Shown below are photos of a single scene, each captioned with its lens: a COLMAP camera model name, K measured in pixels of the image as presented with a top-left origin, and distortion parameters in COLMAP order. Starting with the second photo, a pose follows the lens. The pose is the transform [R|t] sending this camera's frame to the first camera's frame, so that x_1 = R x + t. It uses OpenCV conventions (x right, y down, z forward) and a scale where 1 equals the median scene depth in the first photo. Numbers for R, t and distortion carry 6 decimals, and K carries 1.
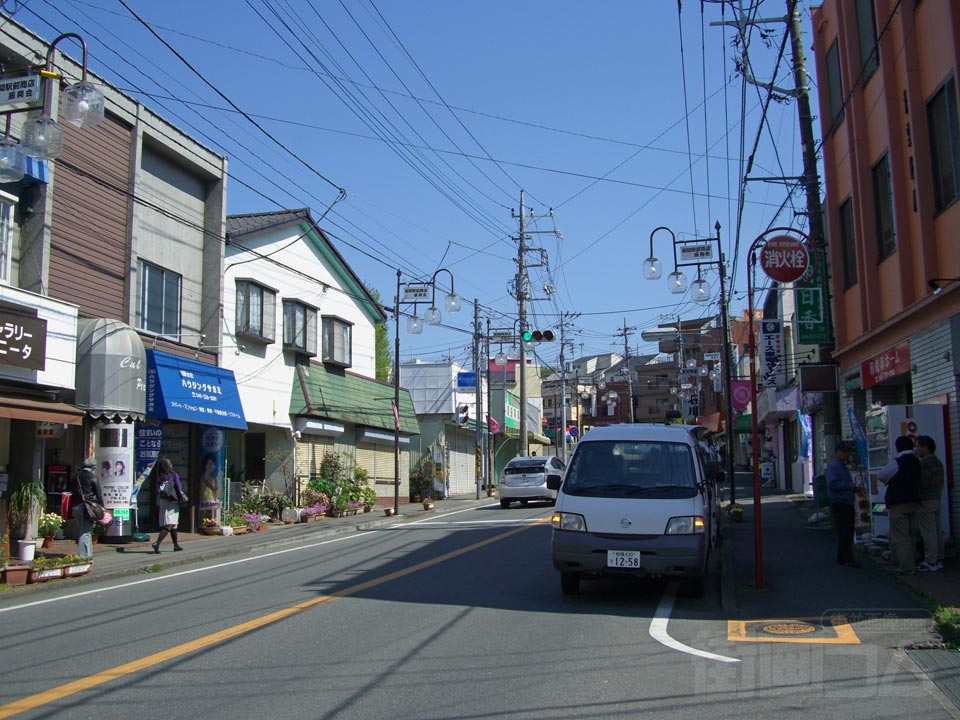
lens RADIAL K [[1078.9, 0, 480.0], [0, 1078.9, 360.0], [0, 0, 1]] dist [-0.198332, 0.146899]
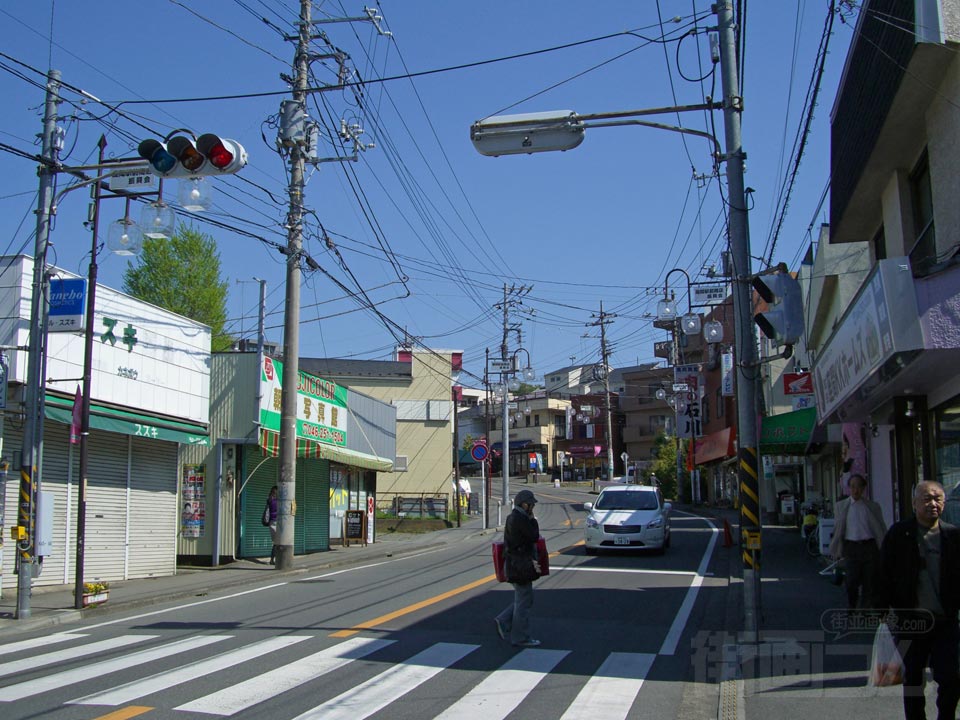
lens RADIAL K [[1078.9, 0, 480.0], [0, 1078.9, 360.0], [0, 0, 1]] dist [-0.198332, 0.146899]
pose [[0.999835, 0.009132, -0.015716, 0.071435], [-0.009580, 0.999543, -0.028659, 0.024586], [0.015447, 0.028805, 0.999466, 0.304297]]
